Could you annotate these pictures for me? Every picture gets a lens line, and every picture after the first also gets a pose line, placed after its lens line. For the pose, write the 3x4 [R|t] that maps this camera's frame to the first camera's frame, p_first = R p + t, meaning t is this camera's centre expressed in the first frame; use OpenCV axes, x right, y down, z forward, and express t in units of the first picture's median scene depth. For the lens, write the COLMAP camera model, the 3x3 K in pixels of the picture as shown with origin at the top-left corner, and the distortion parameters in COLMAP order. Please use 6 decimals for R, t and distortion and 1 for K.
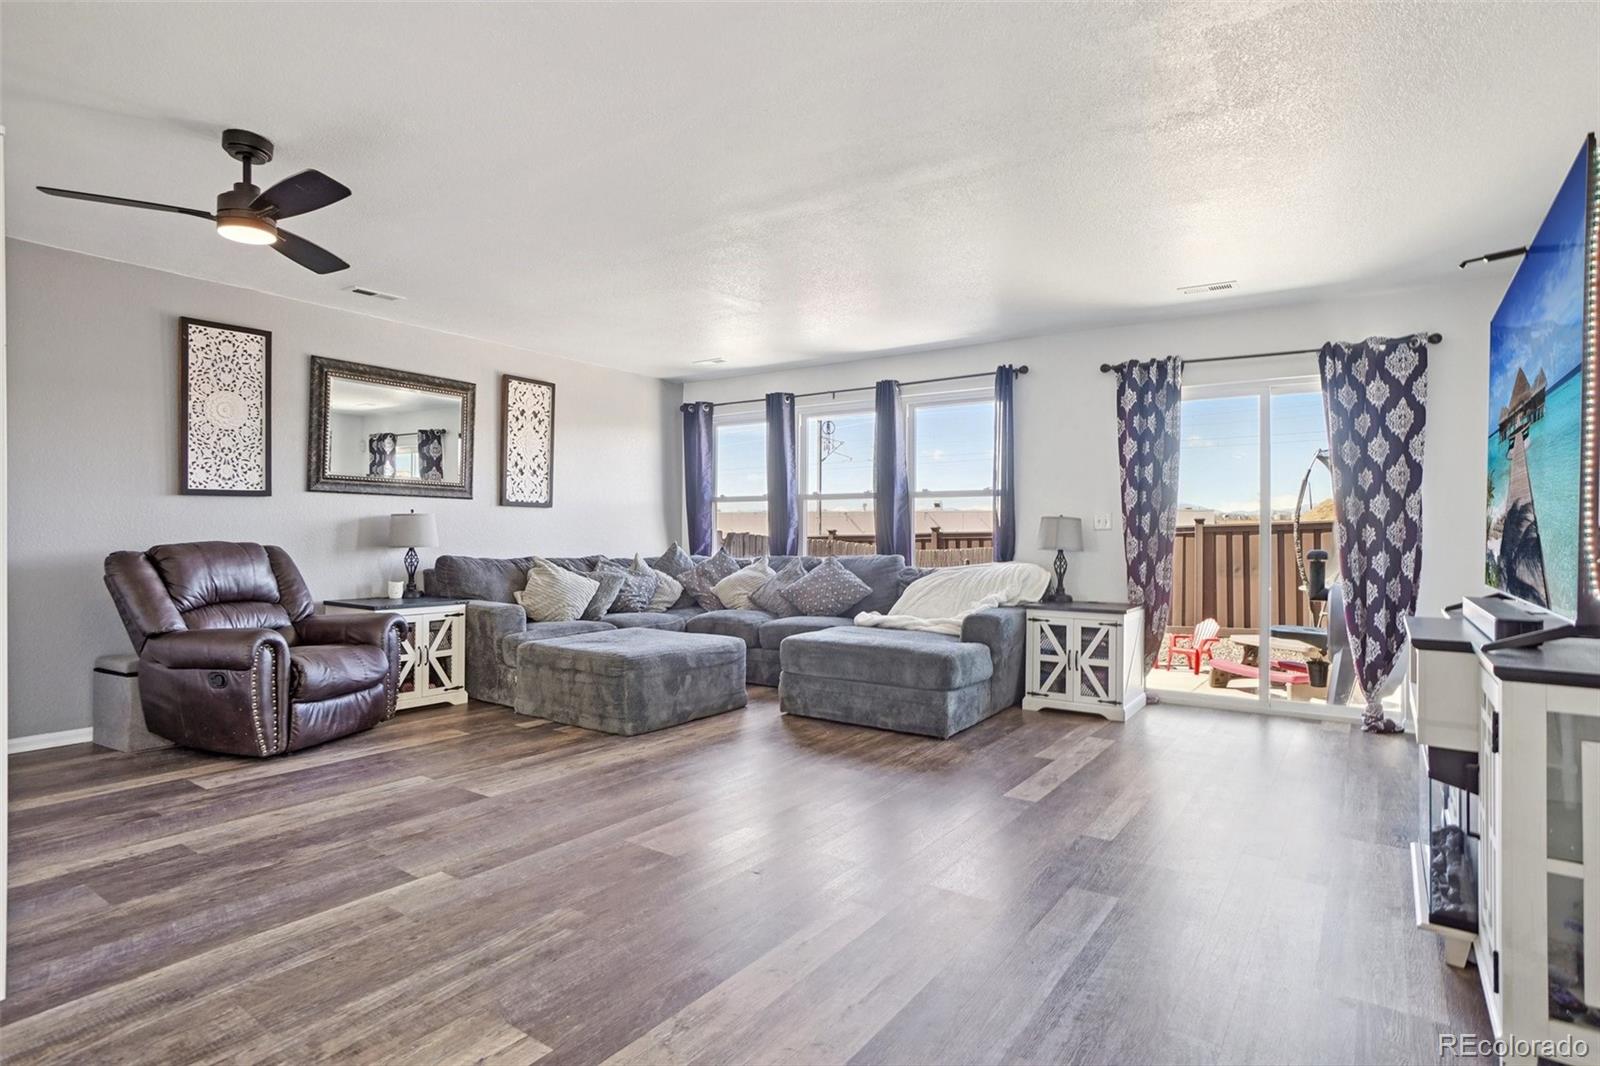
lens RADIAL K [[839.8, 0, 792.2], [0, 839.8, 522.3], [0, 0, 1]] dist [-0.045800, 0.027120]
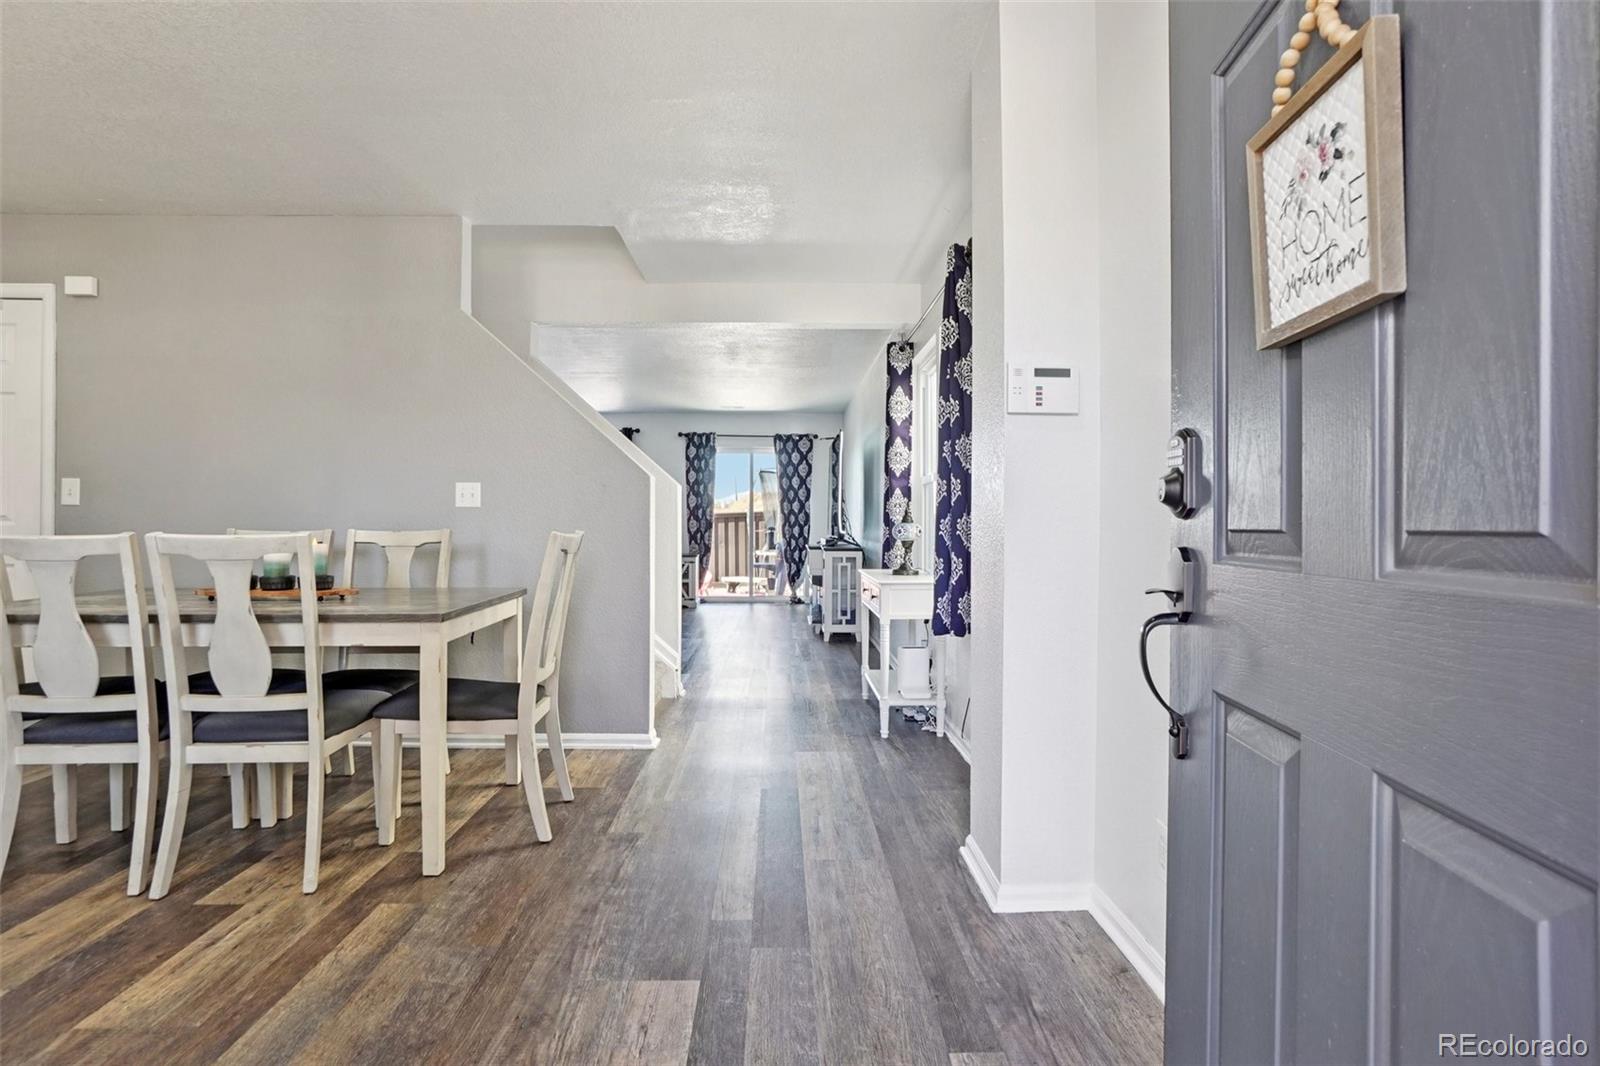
lens RADIAL K [[839.8, 0, 783.1], [0, 839.8, 517.7], [0, 0, 1]] dist [-0.045800, 0.027120]
pose [[0.809946, 0.004973, 0.586483, -0.663359], [-0.005522, 0.999984, -0.000852, 0.013382], [-0.586478, -0.002549, 0.809961, -0.841124]]
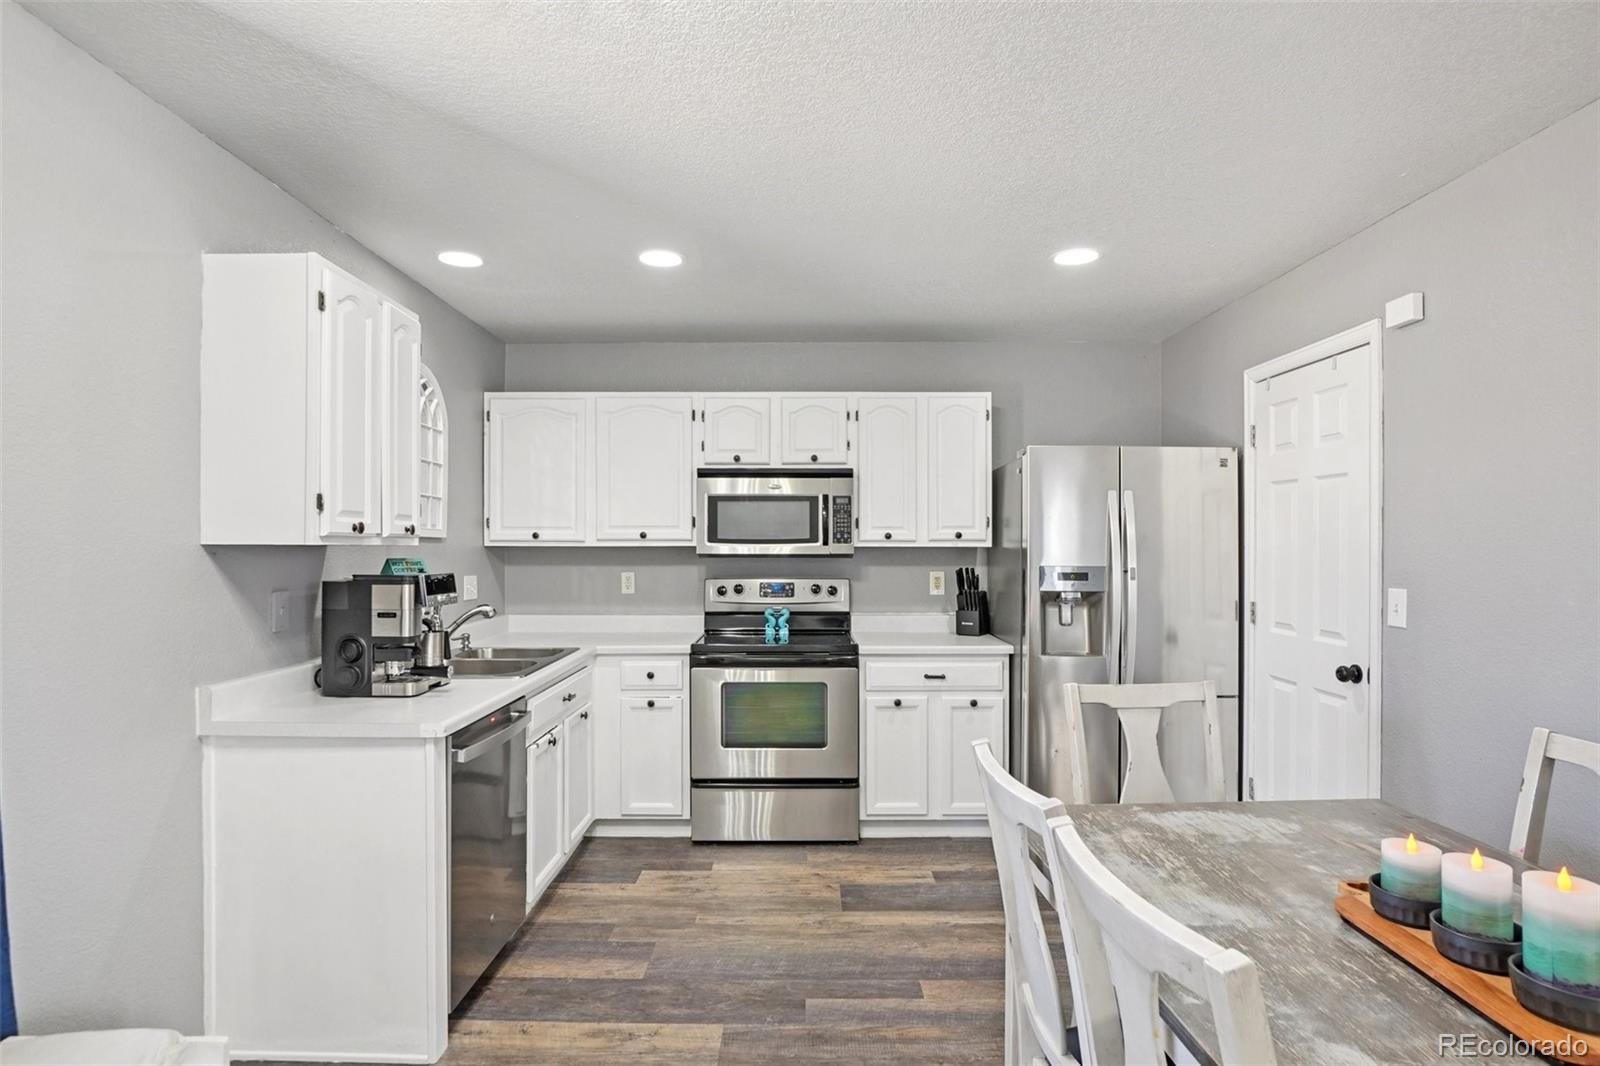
lens RADIAL K [[839.8, 0, 798.9], [0, 839.8, 543.6], [0, 0, 1]] dist [-0.045800, 0.027120]
pose [[0.573142, -0.008724, -0.819410, -0.509994], [0.012471, 0.999920, -0.001923, -0.064570], [0.819361, -0.009117, 0.573205, -0.400670]]
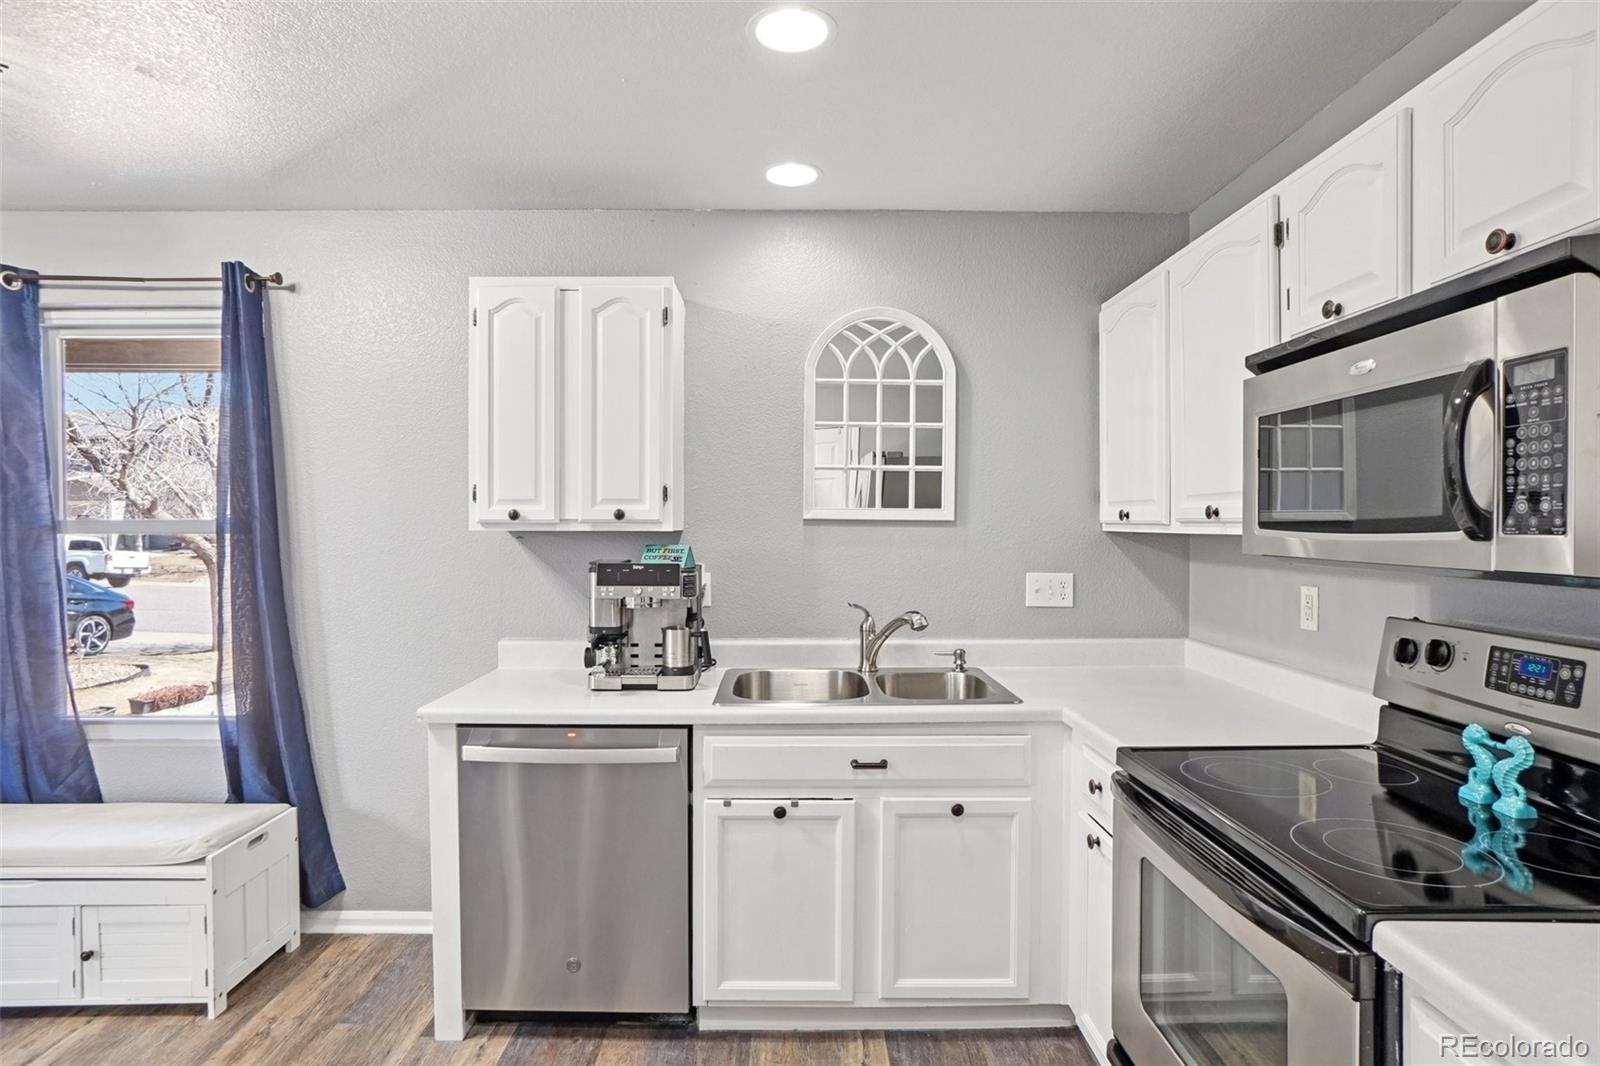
lens RADIAL K [[839.8, 0, 803.2], [0, 839.8, 529.9], [0, 0, 1]] dist [-0.045800, 0.027120]
pose [[-0.812050, -0.000775, -0.583587, -0.950930], [0.001518, 0.999993, -0.003441, -0.067033], [0.583586, -0.003680, -0.812043, 0.273200]]
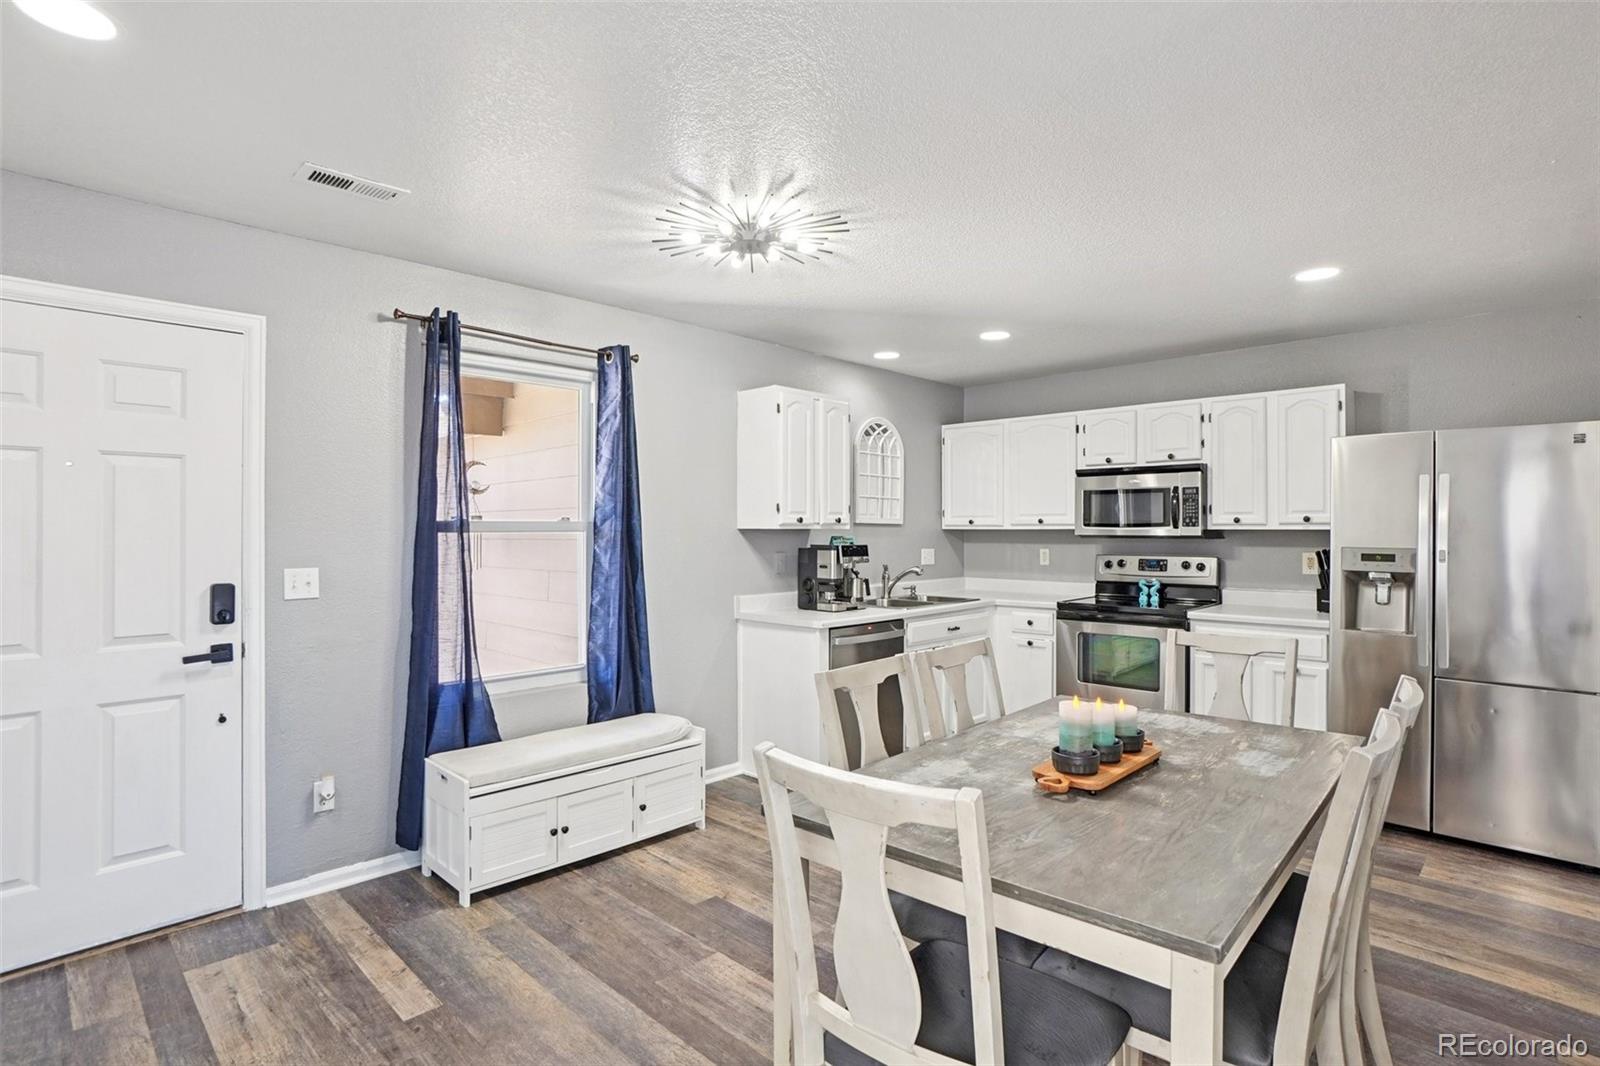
lens RADIAL K [[789.9, 0, 799.1], [0, 789.9, 528.3], [0, 0, 1]] dist [-0.042964, 0.005020]
pose [[-0.156938, -0.007535, -0.987580, -0.124710], [0.010528, 0.999901, -0.009302, -0.059699], [0.987552, -0.011857, -0.156843, -0.167323]]
